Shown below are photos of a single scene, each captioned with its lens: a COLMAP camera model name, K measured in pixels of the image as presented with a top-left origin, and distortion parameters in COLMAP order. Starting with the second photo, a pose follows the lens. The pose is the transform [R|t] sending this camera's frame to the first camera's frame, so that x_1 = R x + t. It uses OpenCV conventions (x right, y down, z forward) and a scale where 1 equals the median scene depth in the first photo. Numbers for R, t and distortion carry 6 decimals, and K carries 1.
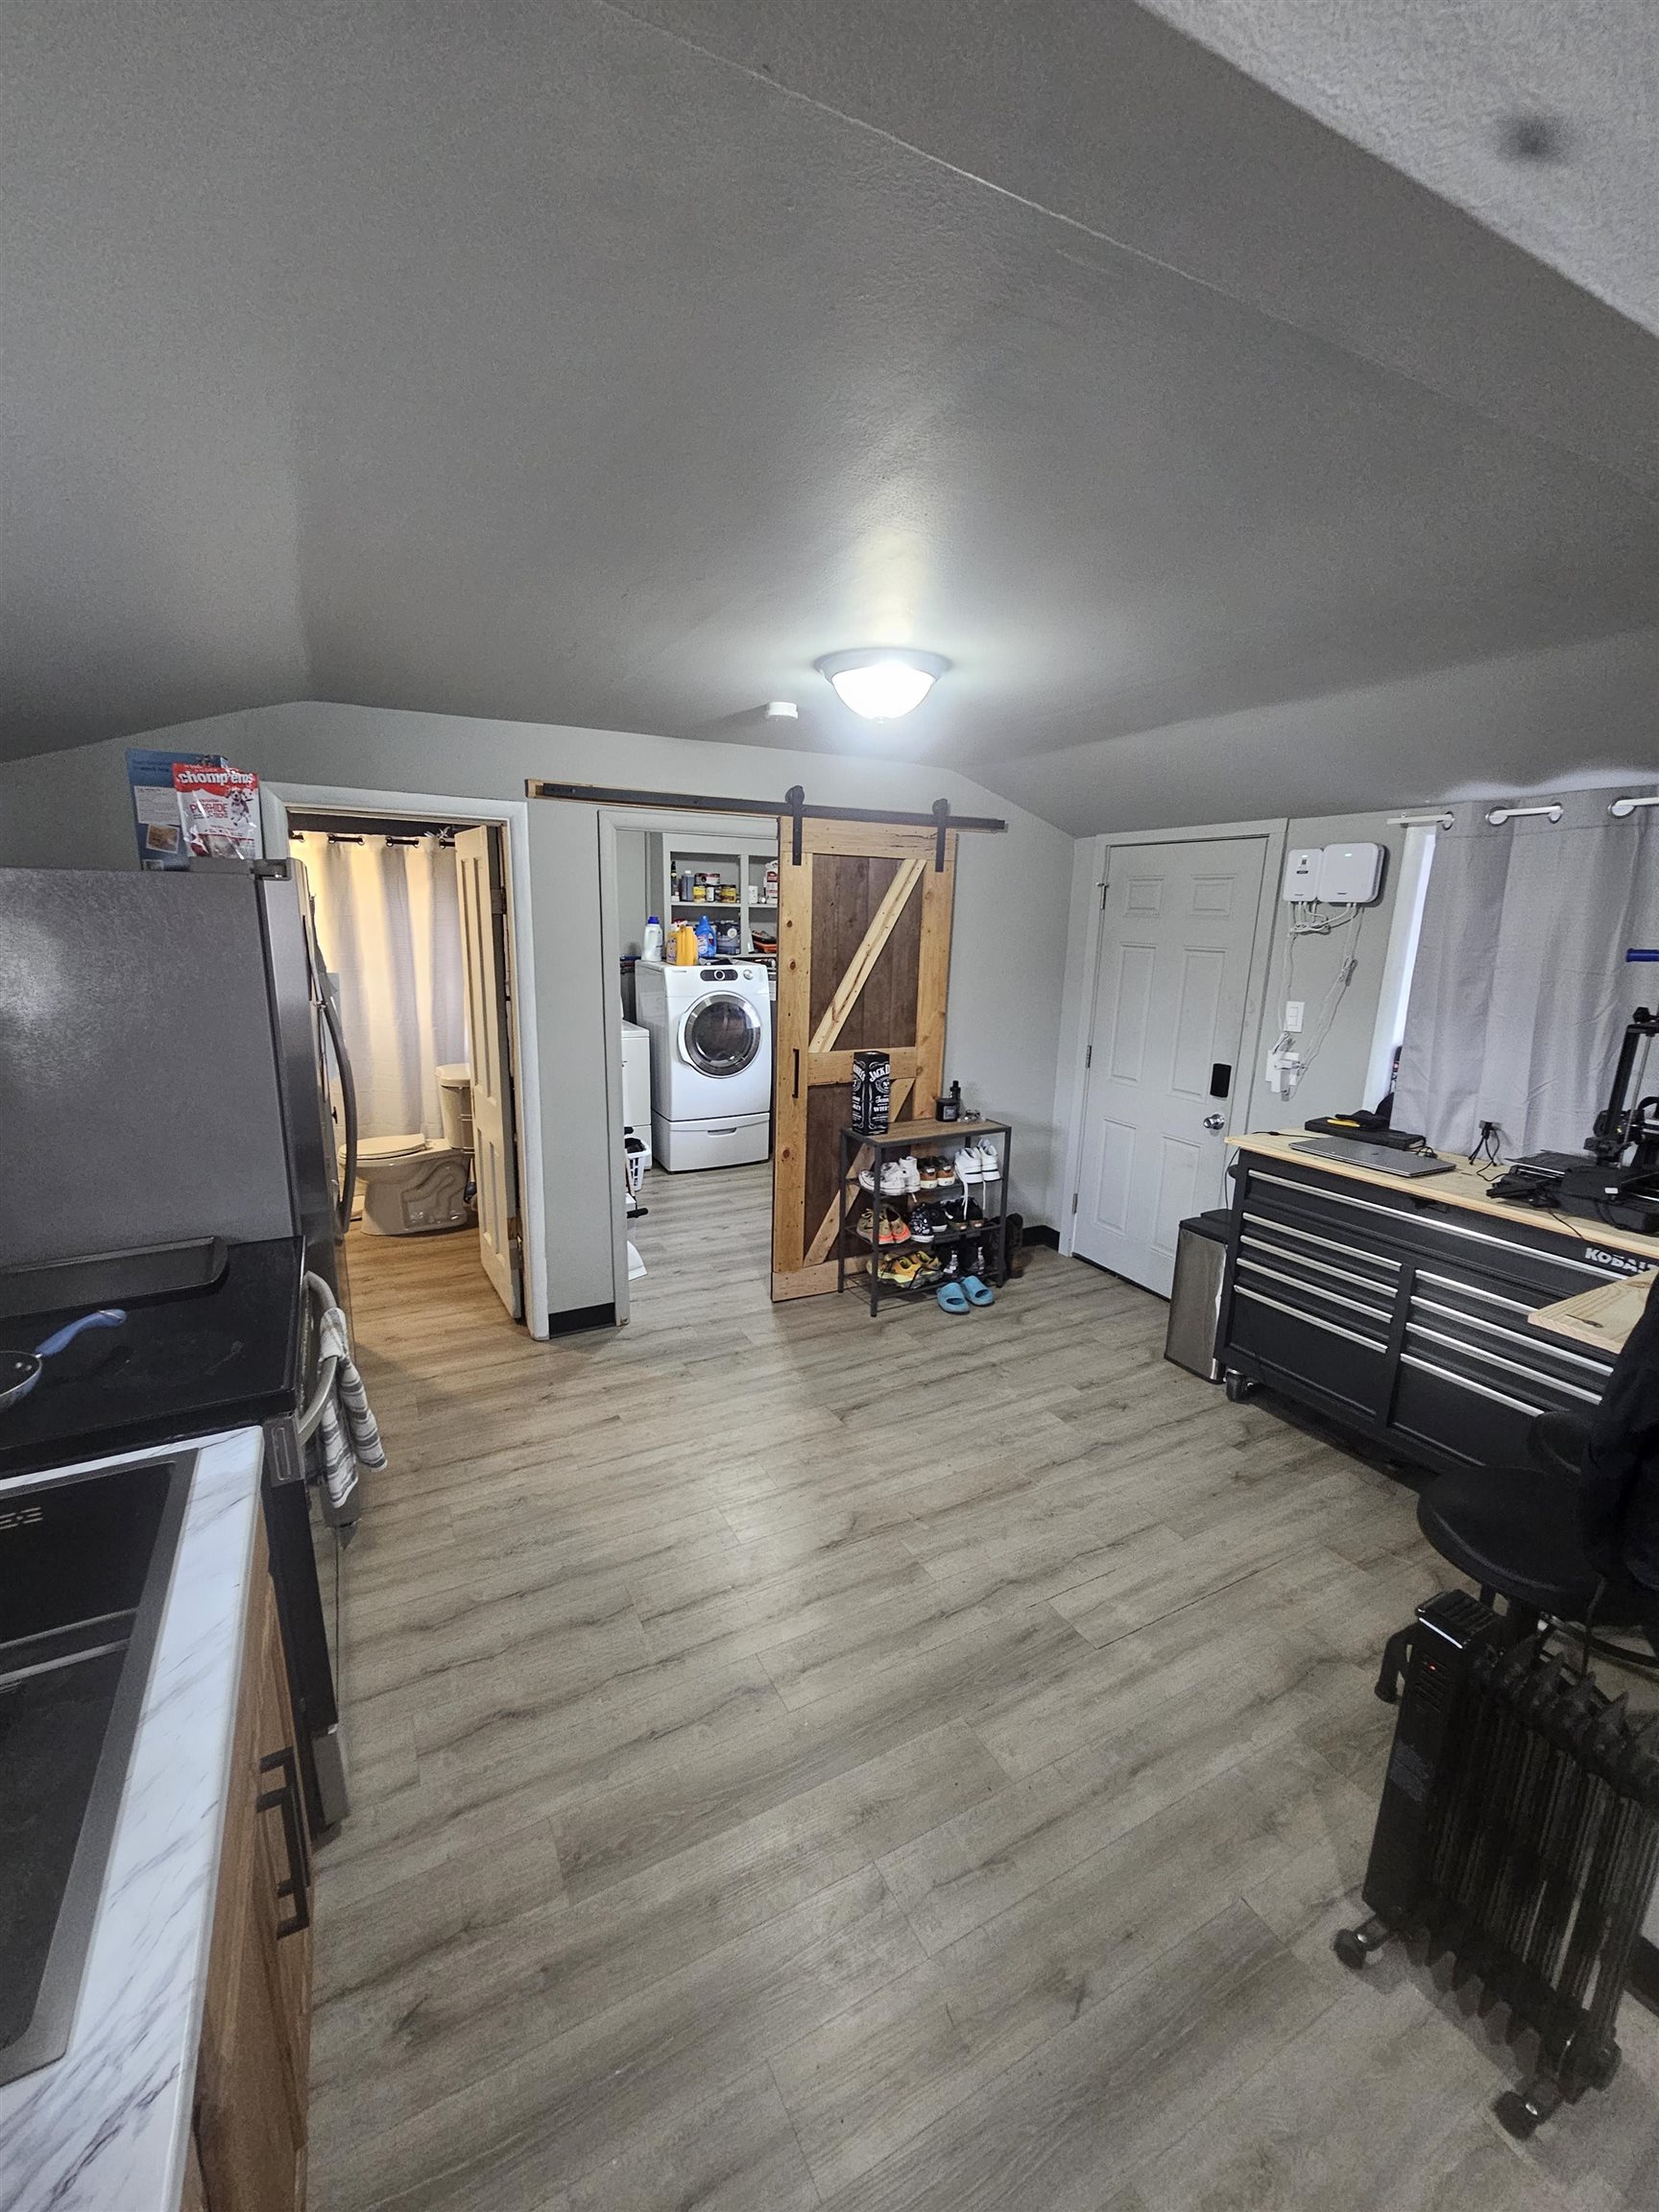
lens RADIAL K [[903.8, 0, 818.0], [0, 903.8, 1117.6], [0, 0, 1]] dist [-0.006001, 0.000866]
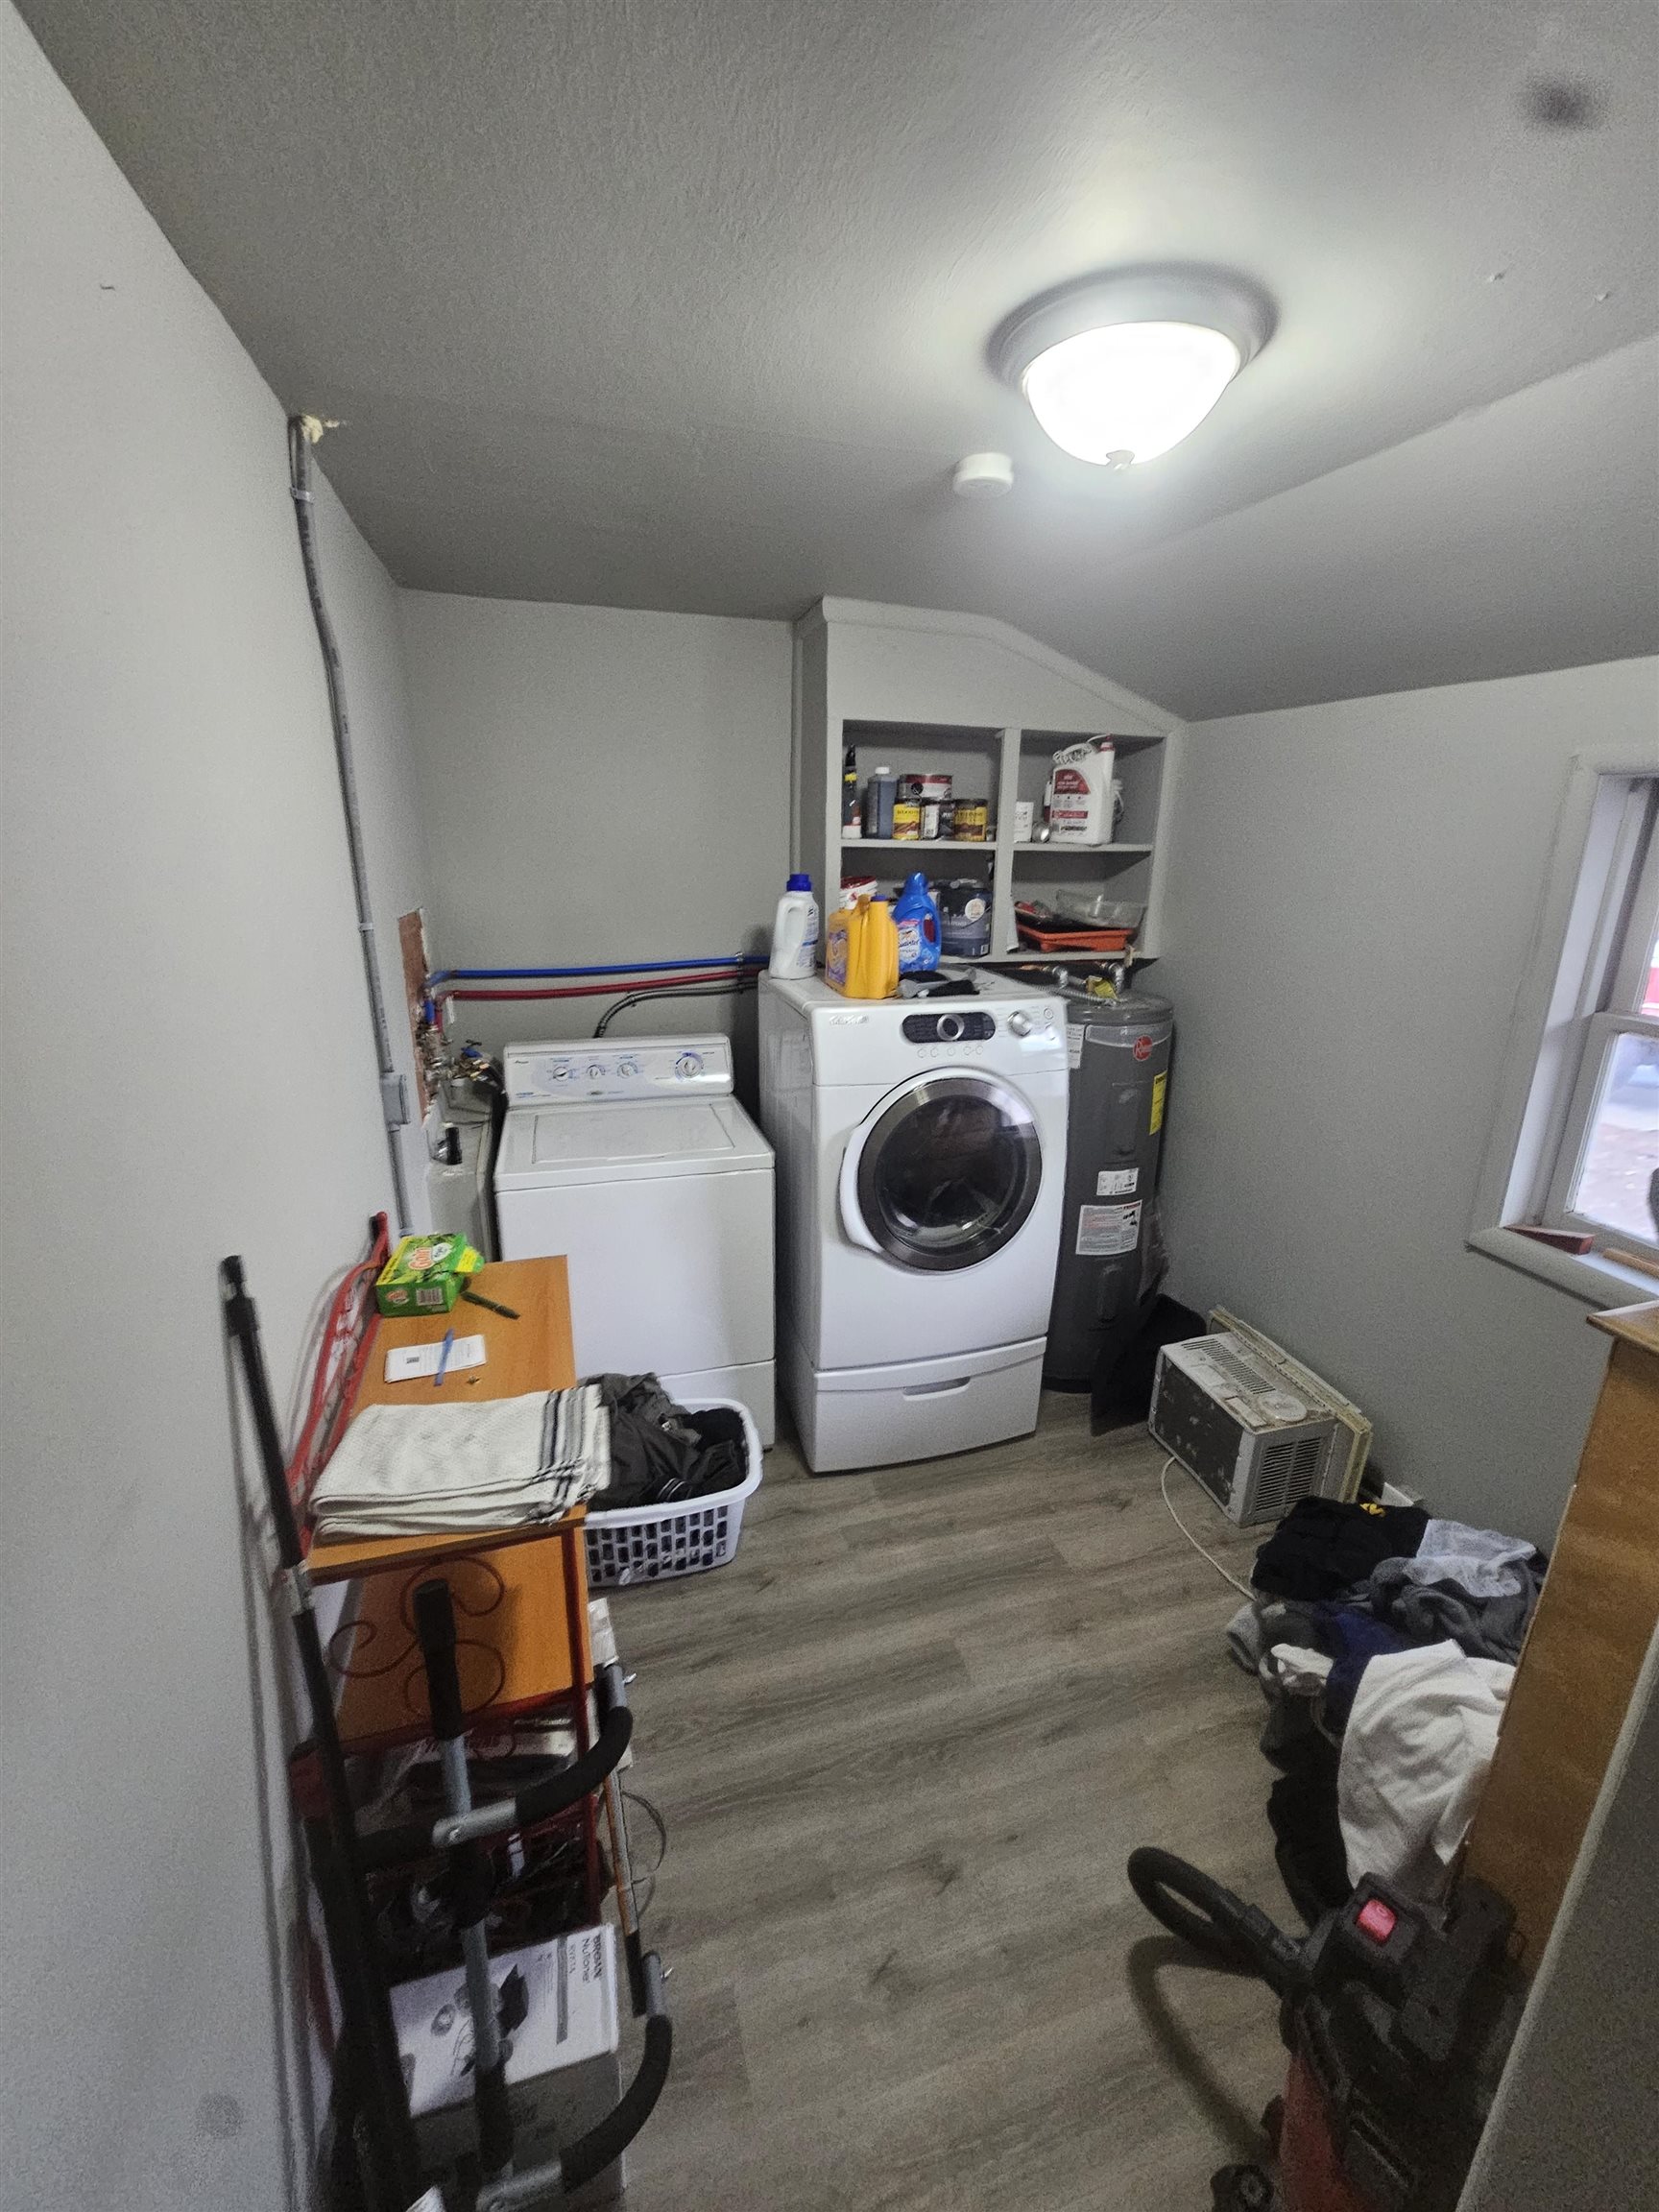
lens RADIAL K [[903.8, 0, 830.3], [0, 903.8, 1104.6], [0, 0, 1]] dist [-0.006001, 0.000866]
pose [[0.979942, 0.047985, -0.193418, -0.074820], [-0.037462, 0.997631, 0.057704, -0.132128], [0.195728, -0.049301, 0.979418, 0.548679]]
